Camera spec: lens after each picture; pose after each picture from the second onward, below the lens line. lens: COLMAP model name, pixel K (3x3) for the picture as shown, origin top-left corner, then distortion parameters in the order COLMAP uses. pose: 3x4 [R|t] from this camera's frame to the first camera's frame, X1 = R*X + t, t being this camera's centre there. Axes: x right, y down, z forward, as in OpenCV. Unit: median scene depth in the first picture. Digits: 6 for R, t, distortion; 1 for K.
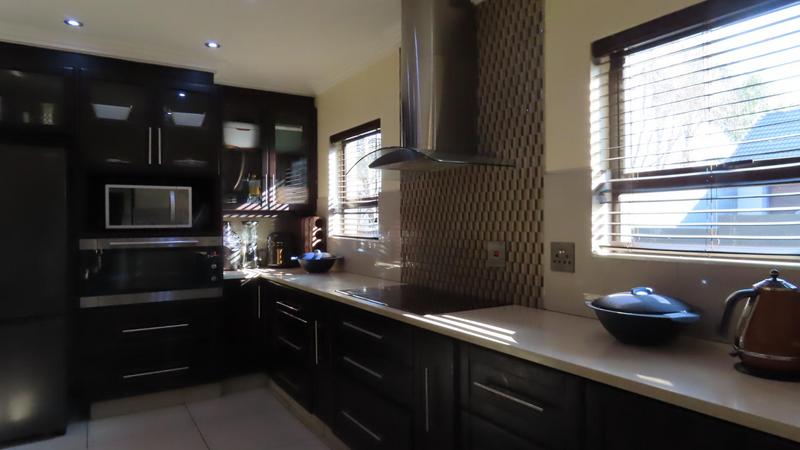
lens RADIAL K [[504.6, 0, 403.4], [0, 504.6, 227.1], [0, 0, 1]] dist [-0.009101, 0.000269]
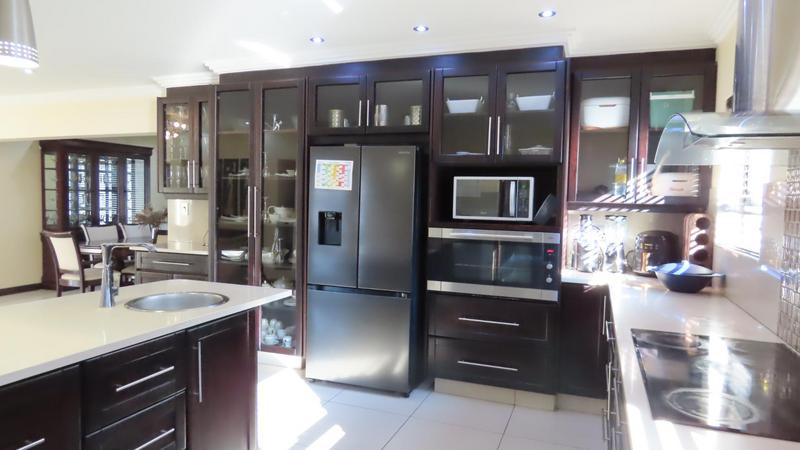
lens RADIAL K [[504.6, 0, 403.4], [0, 504.6, 227.1], [0, 0, 1]] dist [-0.009101, 0.000269]
pose [[0.600137, 0.066691, -0.797112, 0.157214], [-0.035137, 0.997754, 0.057023, -0.029618], [0.799125, -0.006213, 0.601132, 0.232319]]
